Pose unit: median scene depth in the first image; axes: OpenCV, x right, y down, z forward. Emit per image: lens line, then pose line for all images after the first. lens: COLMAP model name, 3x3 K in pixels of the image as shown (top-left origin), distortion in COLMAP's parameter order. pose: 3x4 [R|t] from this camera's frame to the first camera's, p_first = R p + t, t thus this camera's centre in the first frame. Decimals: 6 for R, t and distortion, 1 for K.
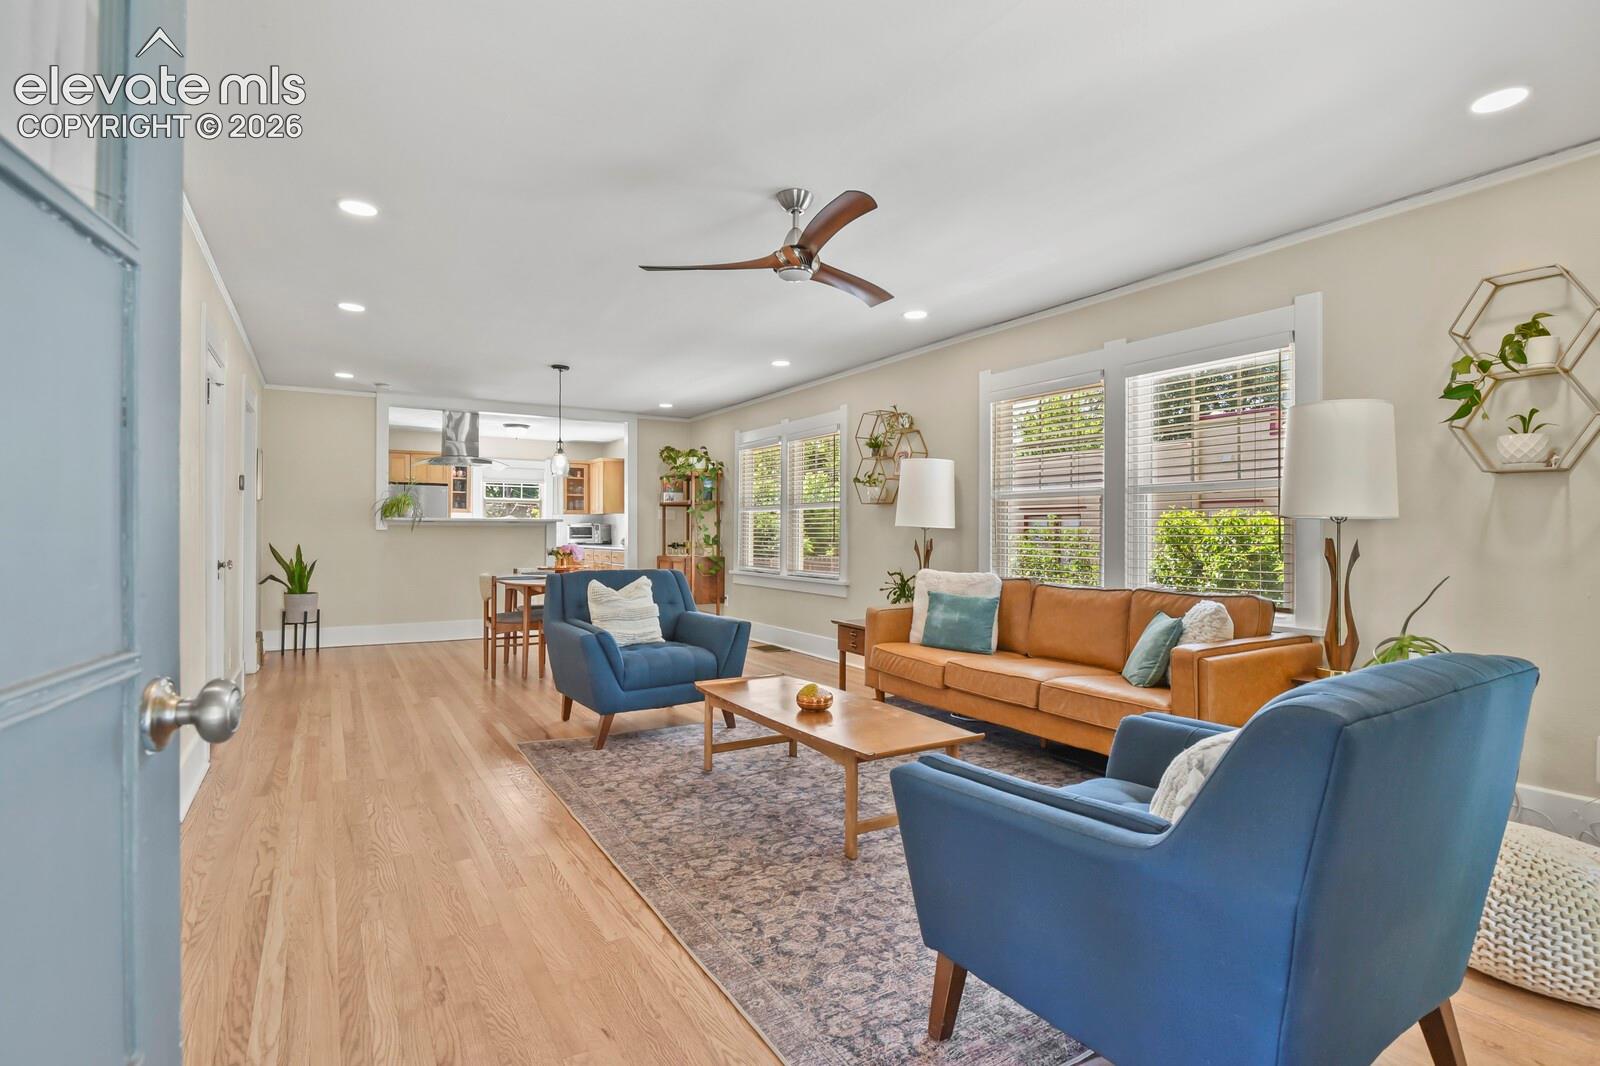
lens RADIAL K [[815.0, 0, 807.8], [0, 815.0, 491.4], [0, 0, 1]] dist [0.001157, 0.000548]
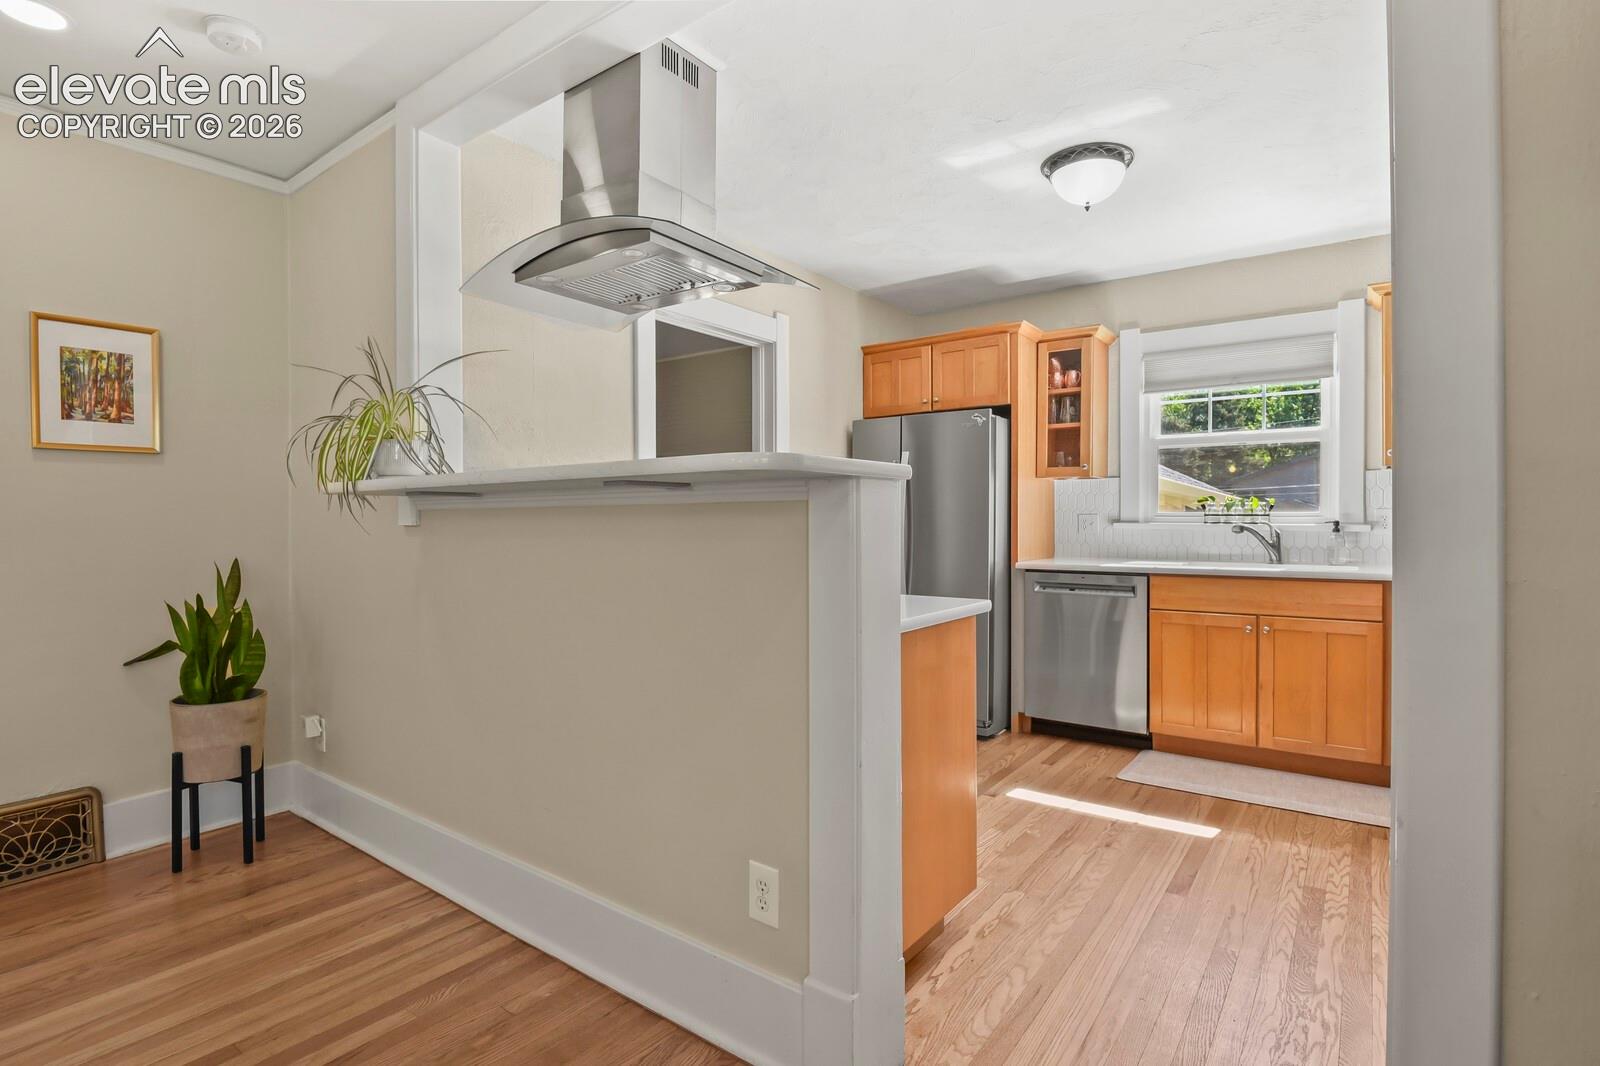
lens RADIAL K [[790.5, 0, 812.3], [0, 790.5, 528.1], [0, 0, 1]] dist [-0.000532, -0.013470]
pose [[0.403430, 0.006299, -0.914989, -0.427771], [0.049469, 0.998364, 0.028684, 0.114901], [0.913672, -0.056835, 0.402458, 2.460084]]
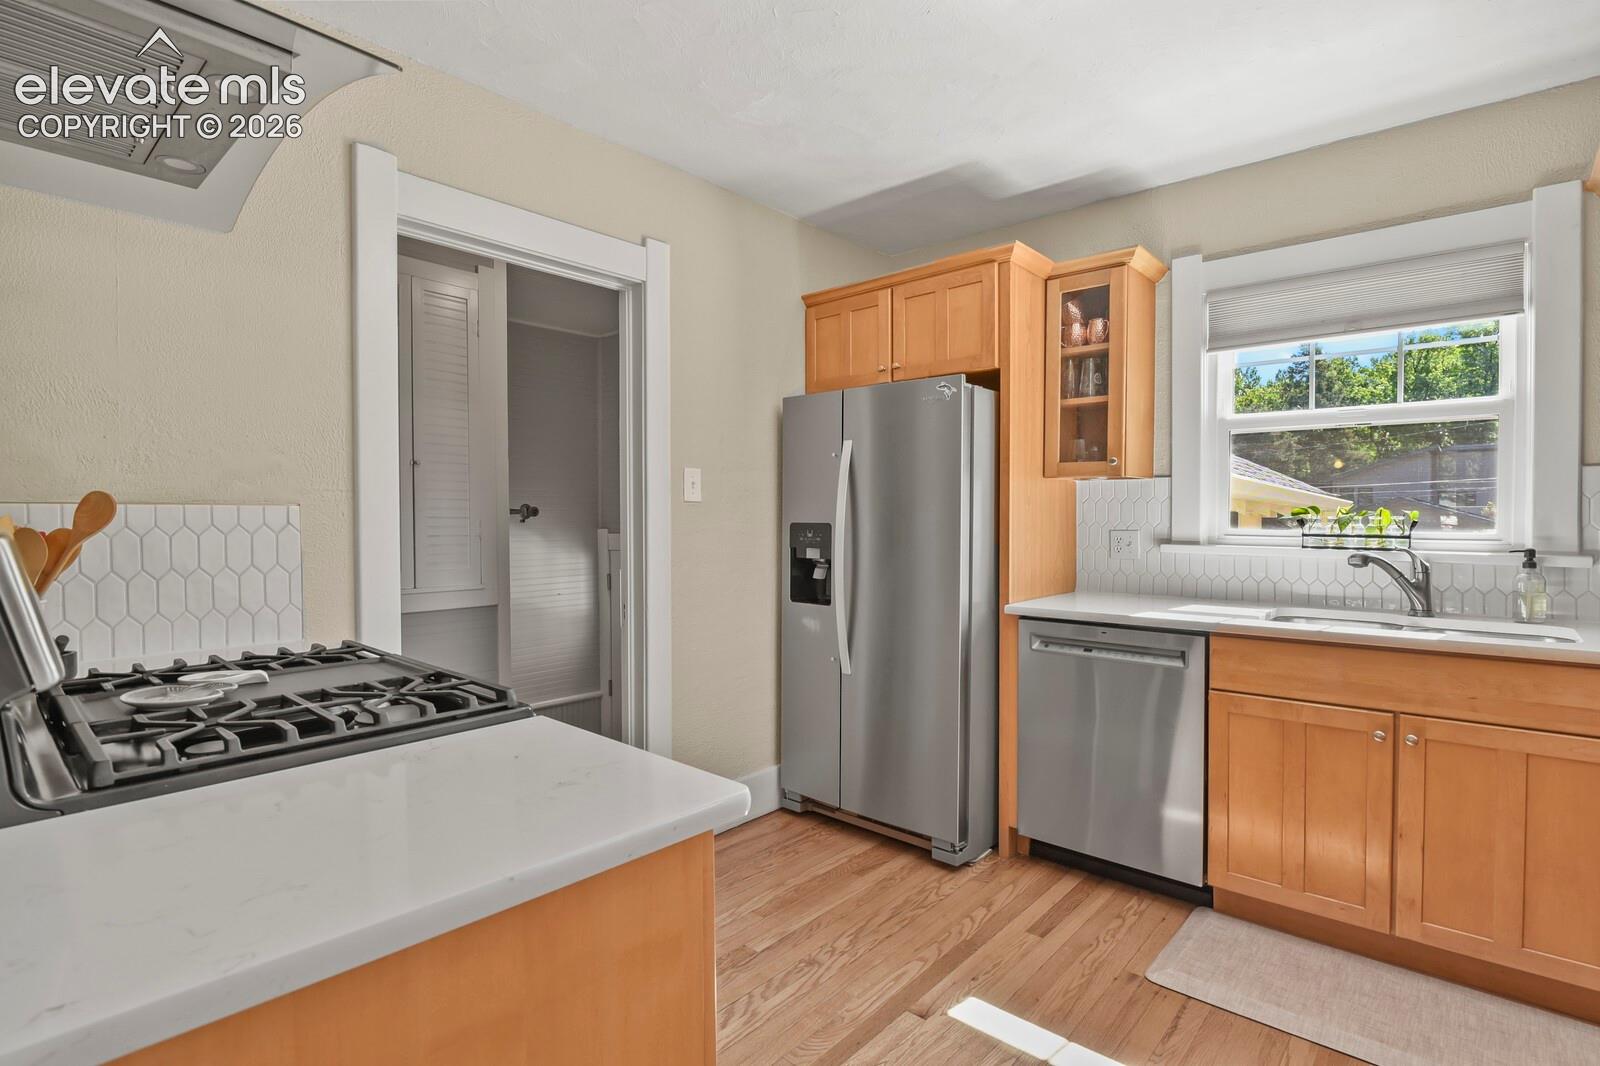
lens RADIAL K [[795.9, 0, 807.7], [0, 795.9, 528.5], [0, 0, 1]] dist [-0.006053, -0.006792]
pose [[0.314110, 0.011673, -0.949315, -0.704624], [0.048527, 0.998420, 0.028333, 0.106415], [0.948146, -0.054968, 0.313047, 2.791988]]
